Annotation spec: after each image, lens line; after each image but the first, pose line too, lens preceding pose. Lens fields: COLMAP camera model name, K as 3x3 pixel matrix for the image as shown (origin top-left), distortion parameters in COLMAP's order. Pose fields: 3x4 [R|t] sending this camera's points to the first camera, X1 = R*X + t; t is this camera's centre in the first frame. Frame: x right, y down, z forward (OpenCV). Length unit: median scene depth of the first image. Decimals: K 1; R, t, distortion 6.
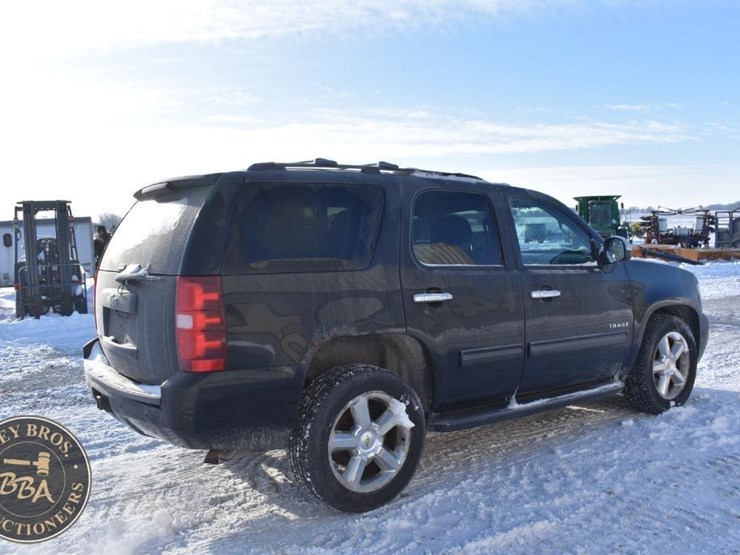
lens RADIAL K [[683.1, 0, 370.0], [0, 683.1, 277.5], [0, 0, 1]] dist [-0.092080, 0.008785]
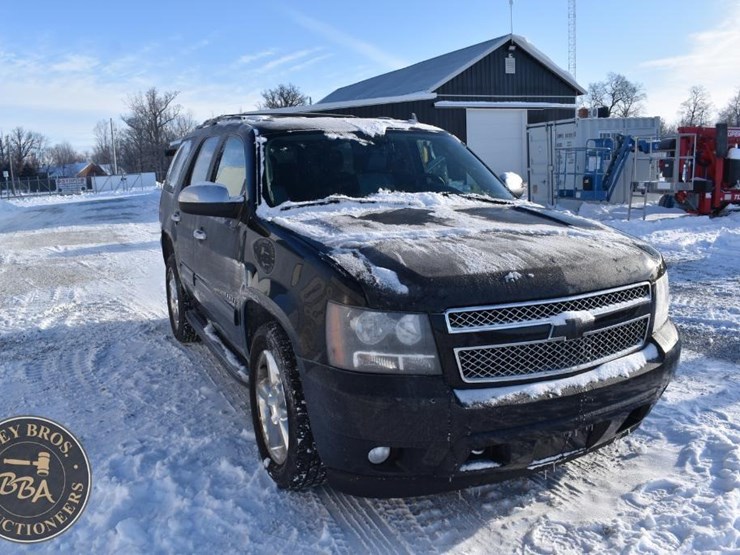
lens RADIAL K [[648.0, 0, 370.0], [0, 648.0, 277.5], [0, 0, 1]] dist [-0.099631, 0.013045]
pose [[-0.169930, 0.206357, -0.963608, 1.224448], [-0.029607, 0.976319, 0.214301, -0.134228], [0.985011, 0.064946, -0.159796, 1.487949]]
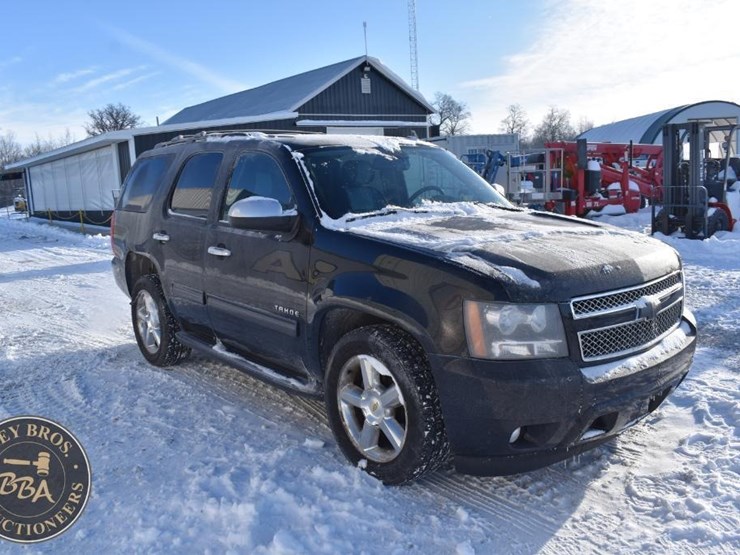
lens RADIAL K [[648.0, 0, 370.0], [0, 648.0, 277.5], [0, 0, 1]] dist [-0.099631, 0.013045]
pose [[0.081950, 0.181115, -0.980042, 1.289638], [-0.023123, 0.983430, 0.179807, -0.120956], [0.996368, 0.007926, 0.084780, 1.205586]]
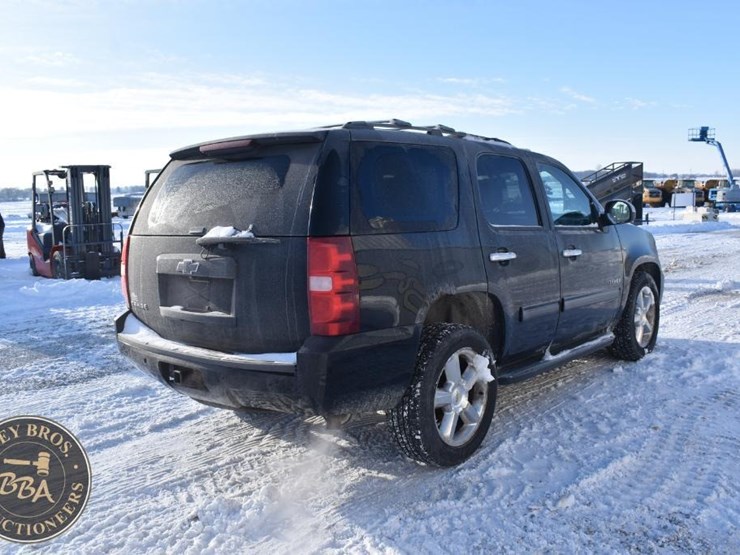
lens RADIAL K [[683.1, 0, 370.0], [0, 683.1, 277.5], [0, 0, 1]] dist [-0.092080, 0.008785]
pose [[0.971319, -0.026905, 0.236253, -0.325046], [0.016410, 0.998794, 0.046276, 0.008999], [-0.237213, -0.041072, 0.970589, 0.032533]]
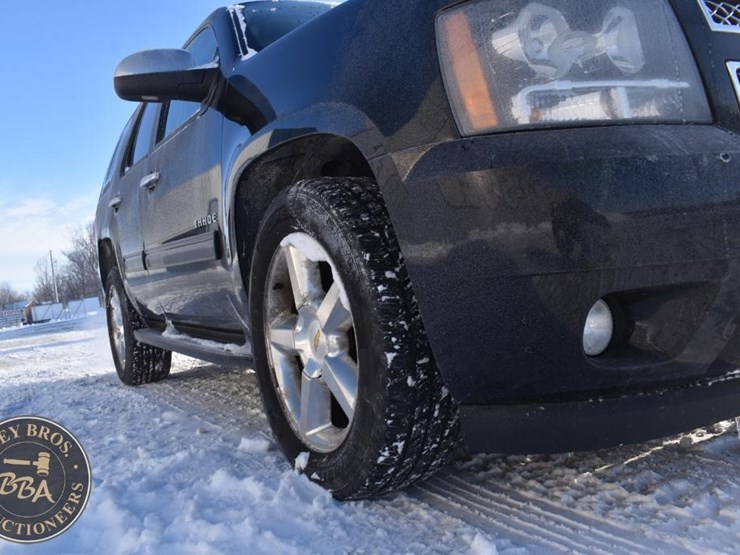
lens RADIAL K [[648.0, 0, 370.0], [0, 648.0, 277.5], [0, 0, 1]] dist [-0.099631, 0.013045]
pose [[-0.082869, 0.047714, -0.995418, 0.944992], [0.062874, 0.997114, 0.042561, 0.115839], [0.994575, -0.059059, -0.085630, 1.344289]]
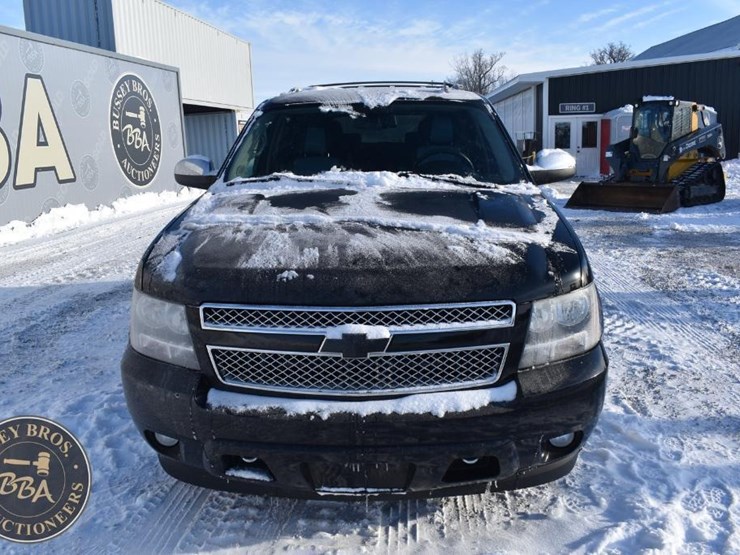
lens RADIAL K [[648.0, 0, 370.0], [0, 648.0, 277.5], [0, 0, 1]] dist [-0.099631, 0.013045]
pose [[-0.614542, 0.216006, -0.758736, 0.984176], [-0.005981, 0.960480, 0.278286, -0.156513], [0.788862, 0.175556, -0.588963, 1.886626]]
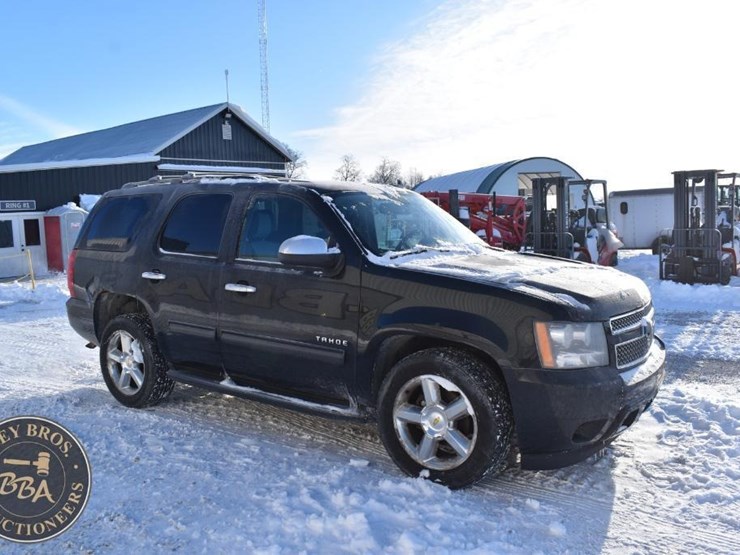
lens RADIAL K [[648.0, 0, 370.0], [0, 648.0, 277.5], [0, 0, 1]] dist [-0.099631, 0.013045]
pose [[0.330242, 0.109272, -0.937550, 1.327487], [-0.045555, 0.993964, 0.099801, -0.106079], [0.942796, 0.009752, 0.333227, 0.904254]]
